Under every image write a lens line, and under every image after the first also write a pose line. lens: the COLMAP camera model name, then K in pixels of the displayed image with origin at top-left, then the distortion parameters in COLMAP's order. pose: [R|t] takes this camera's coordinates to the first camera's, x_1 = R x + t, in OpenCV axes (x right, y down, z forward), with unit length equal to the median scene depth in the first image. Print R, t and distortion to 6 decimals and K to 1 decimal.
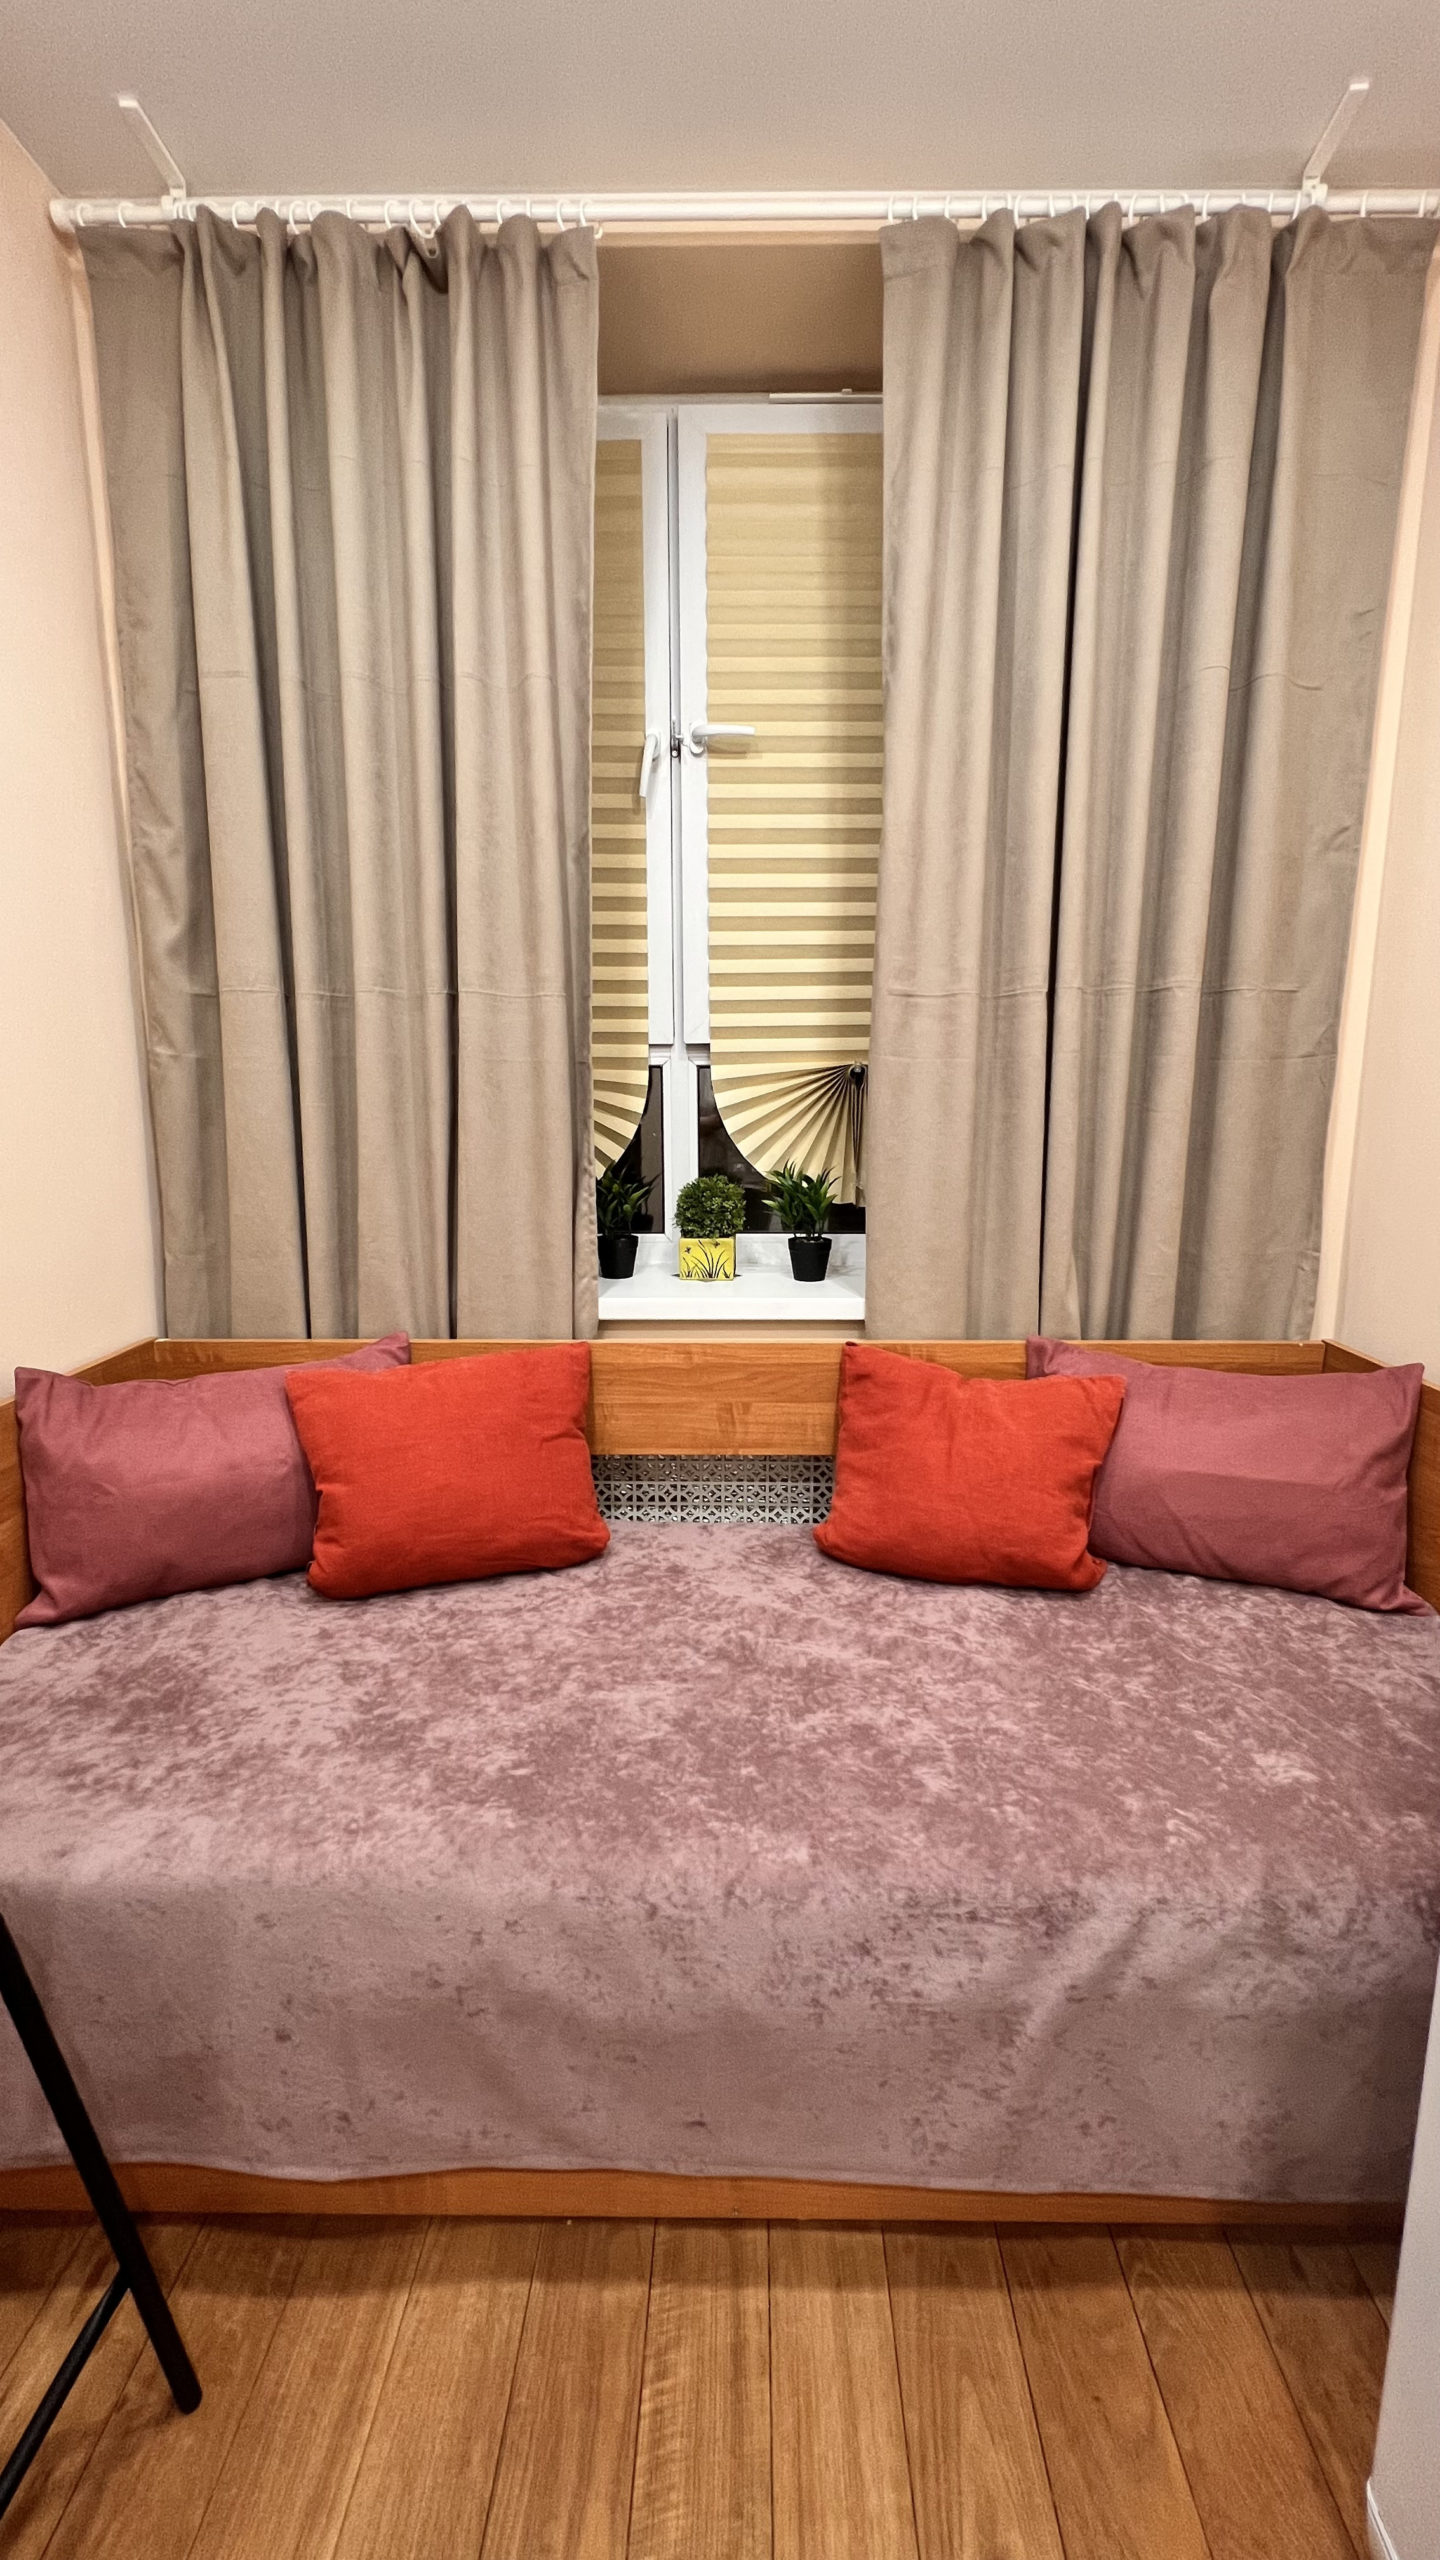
lens RADIAL K [[1038.0, 0, 721.5], [0, 1038.0, 1275.6], [0, 0, 1]] dist [0.000061, -0.000023]
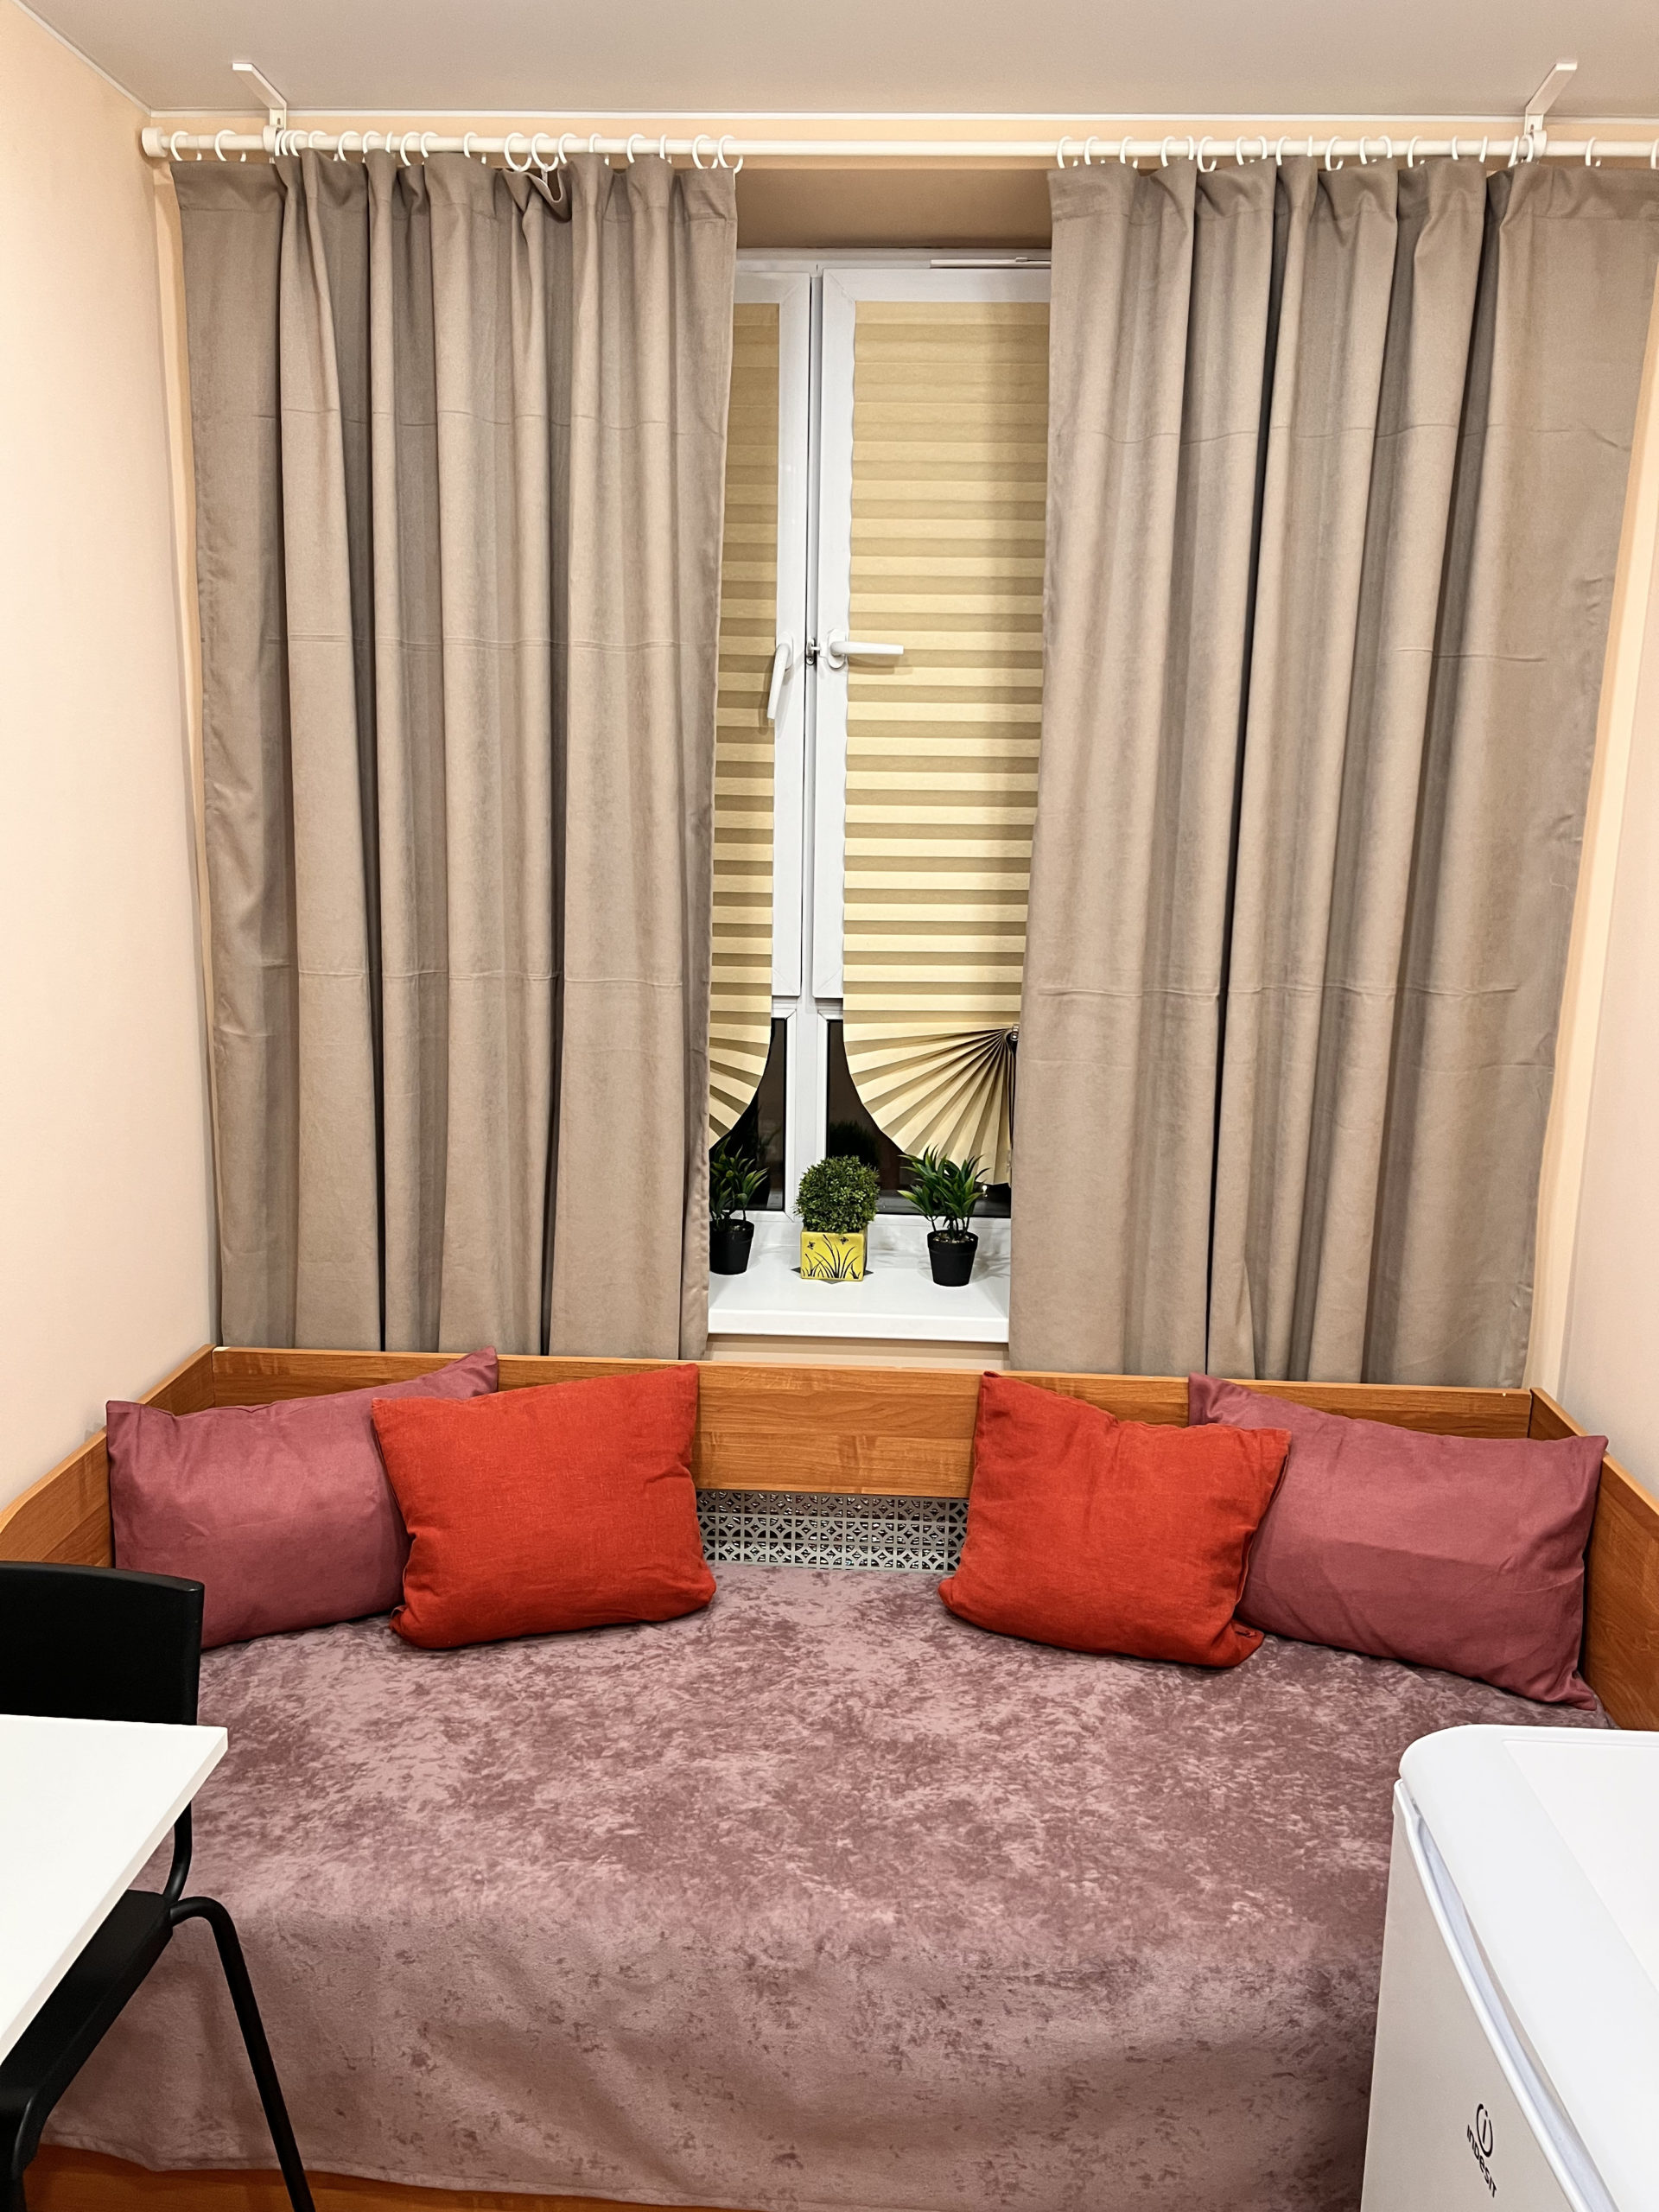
lens RADIAL K [[1647.4, 0, 830.5], [0, 1647.4, 1129.6], [0, 0, 1]] dist [0.037283, -0.040892]
pose [[0.999206, 0.026486, -0.029755, 0.027567], [-0.025650, 0.999276, 0.028113, -0.200877], [0.030478, -0.027327, 0.999162, -0.456348]]
